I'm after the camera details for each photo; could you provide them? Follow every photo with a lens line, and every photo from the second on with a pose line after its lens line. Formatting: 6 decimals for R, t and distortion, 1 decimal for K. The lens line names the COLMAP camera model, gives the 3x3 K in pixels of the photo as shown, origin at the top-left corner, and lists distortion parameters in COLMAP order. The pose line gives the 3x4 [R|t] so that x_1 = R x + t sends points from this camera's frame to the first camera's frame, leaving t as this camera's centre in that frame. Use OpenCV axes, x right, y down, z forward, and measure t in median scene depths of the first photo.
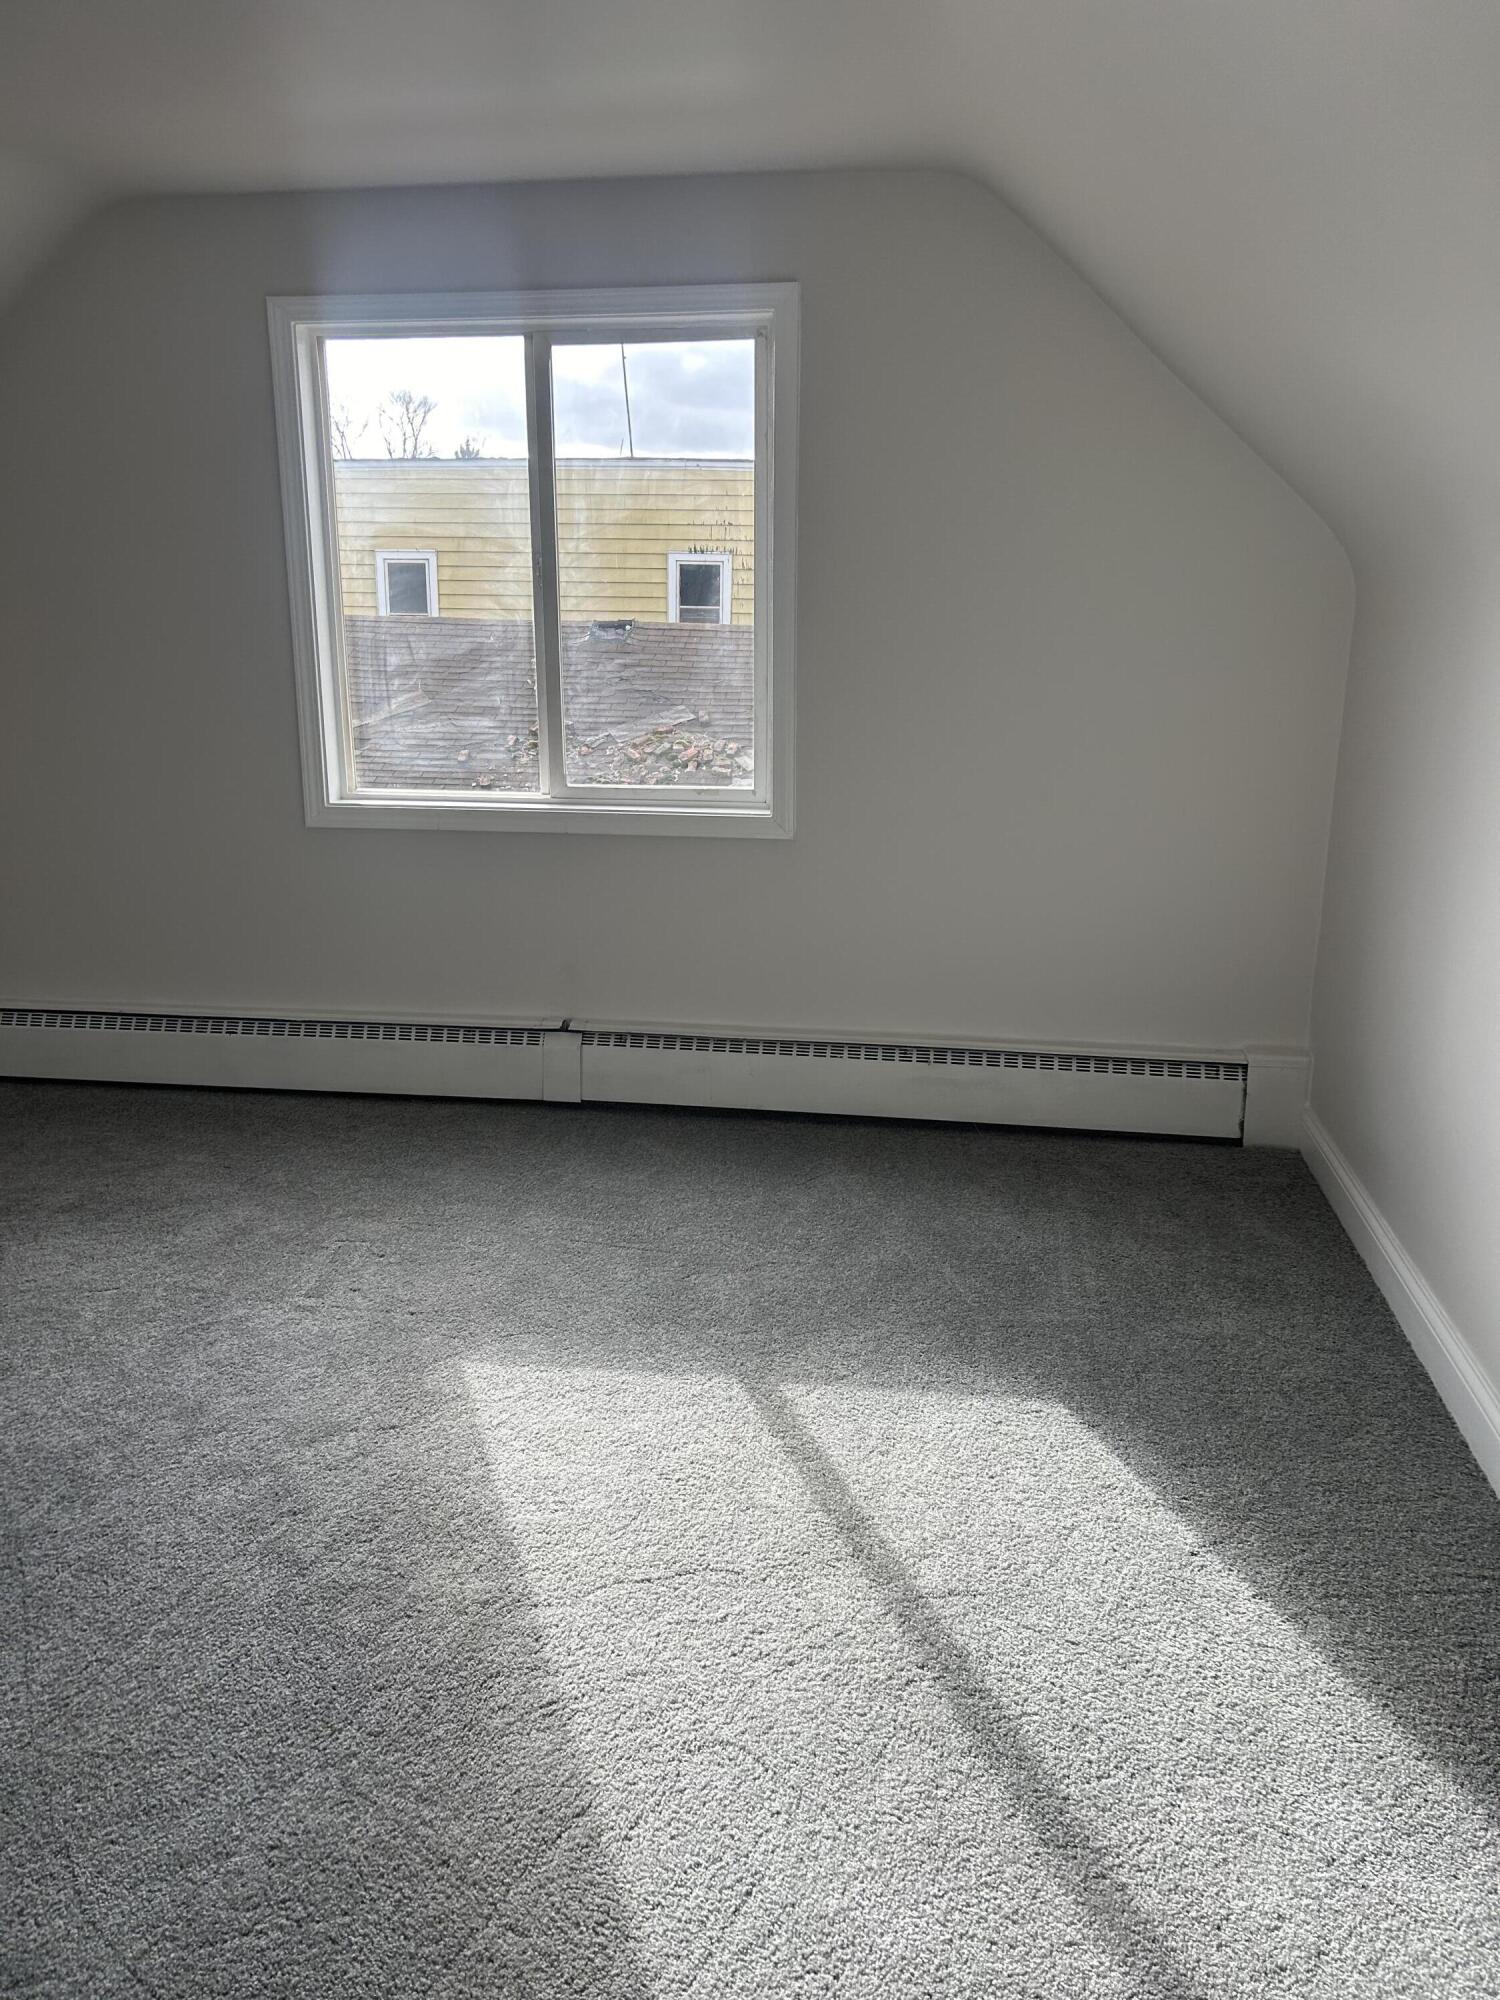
lens RADIAL K [[1528.4, 0, 746.6], [0, 1528.4, 999.8], [0, 0, 1]] dist [0.001546, 0.007283]
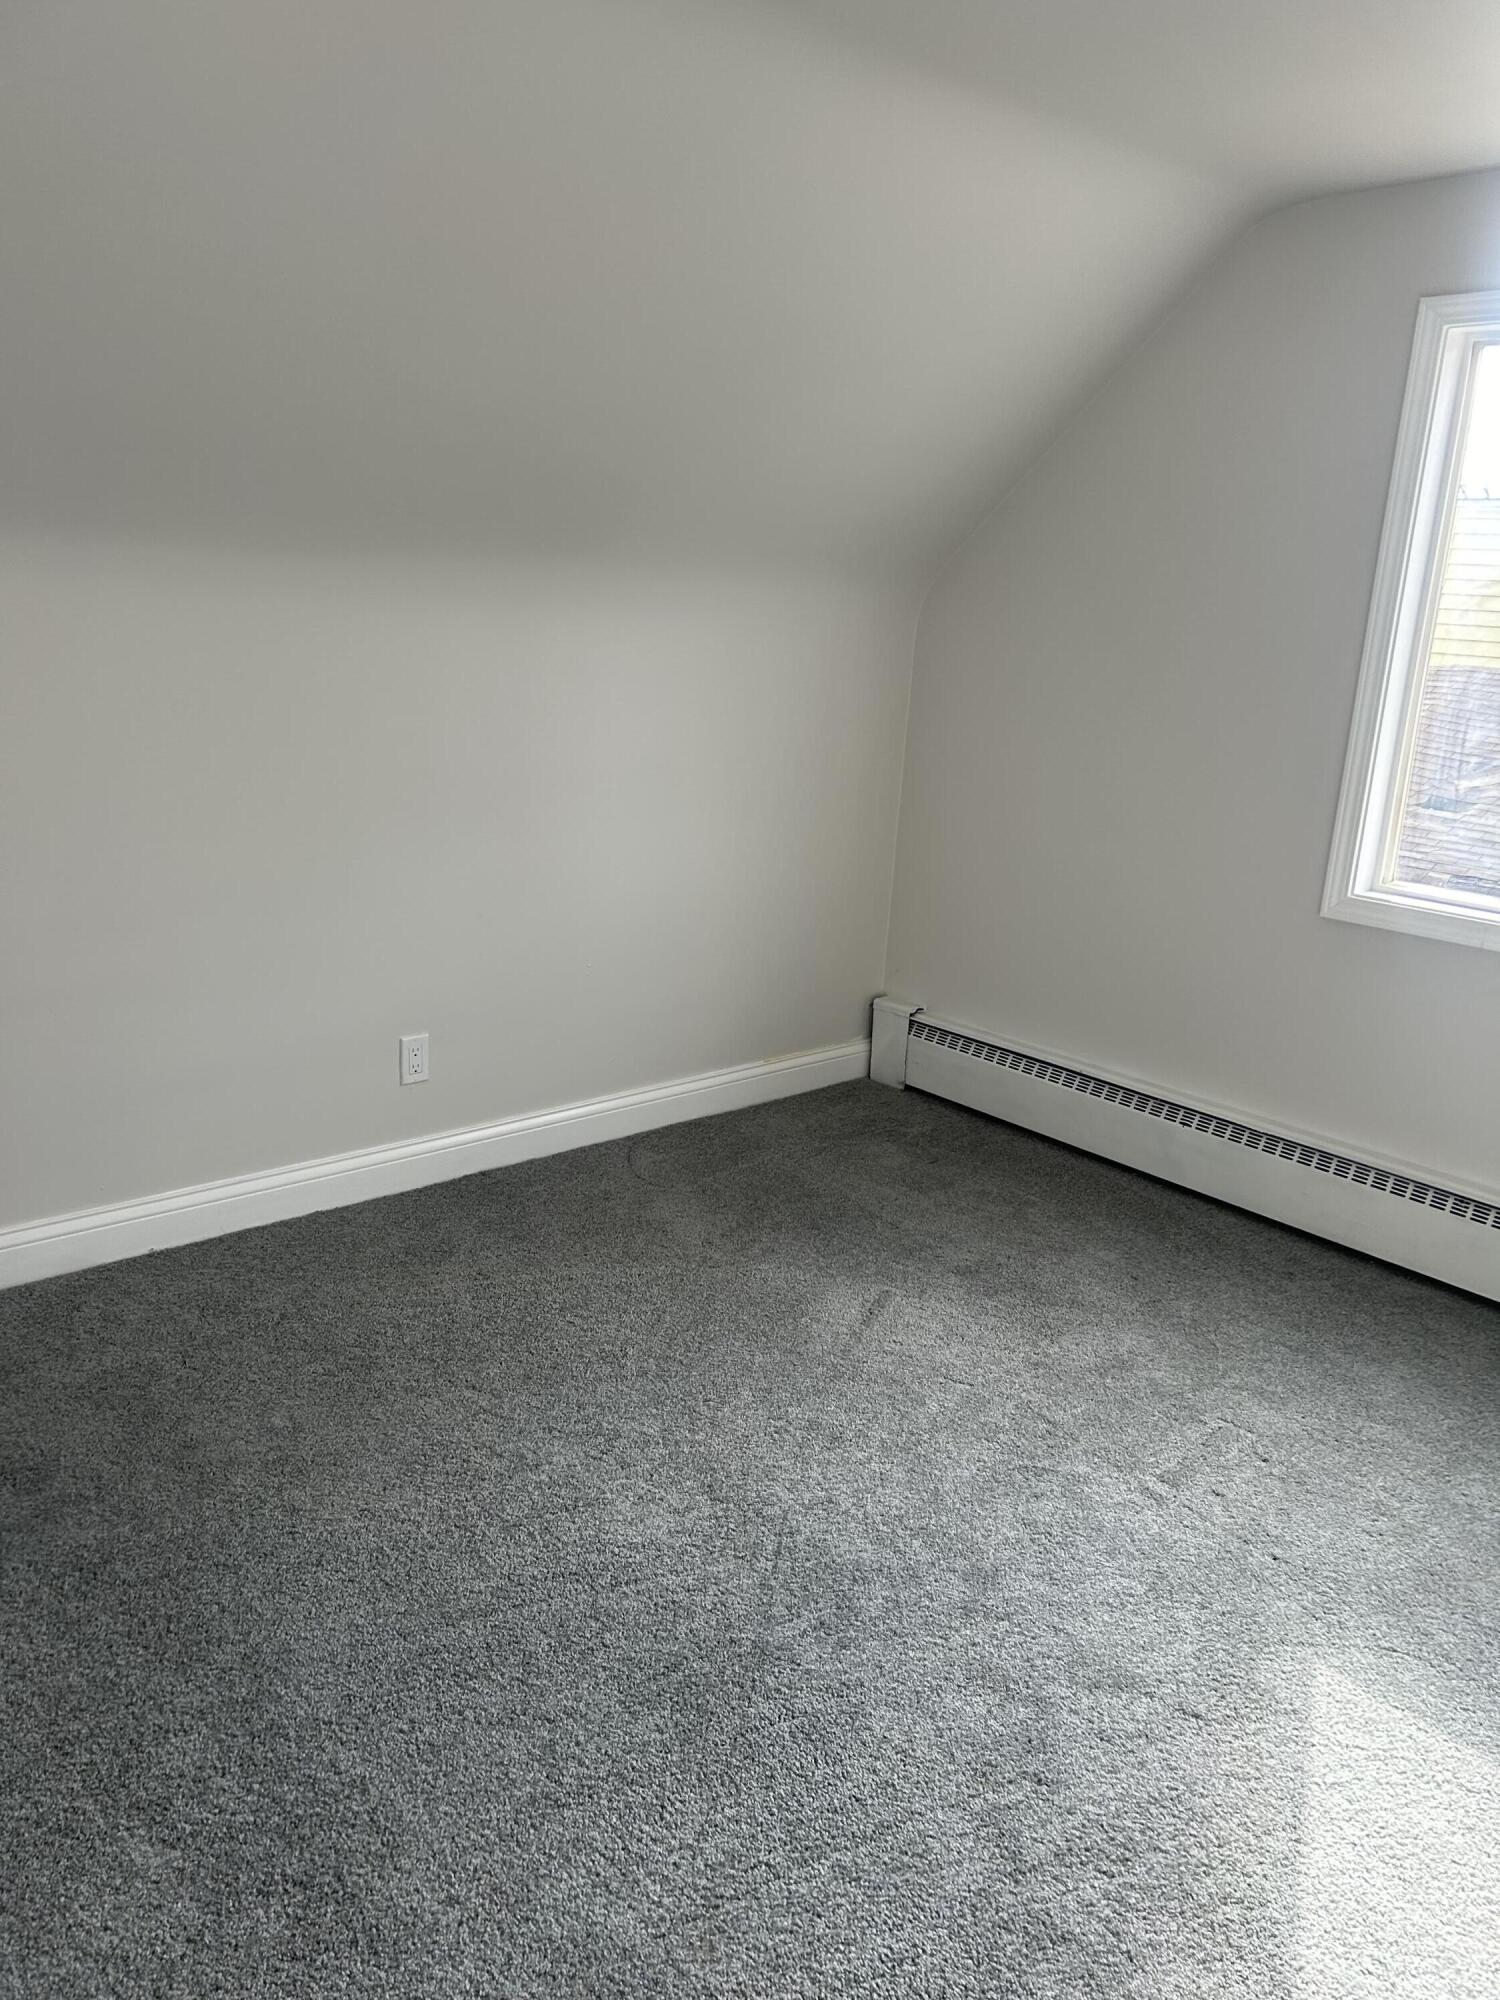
lens RADIAL K [[1528.4, 0, 751.5], [0, 1528.4, 993.7], [0, 0, 1]] dist [0.001546, 0.007283]
pose [[0.768286, 0.205388, -0.606261, -0.007708], [-0.221270, 0.973953, 0.049548, -0.057646], [0.600646, 0.096080, 0.793721, 0.183197]]
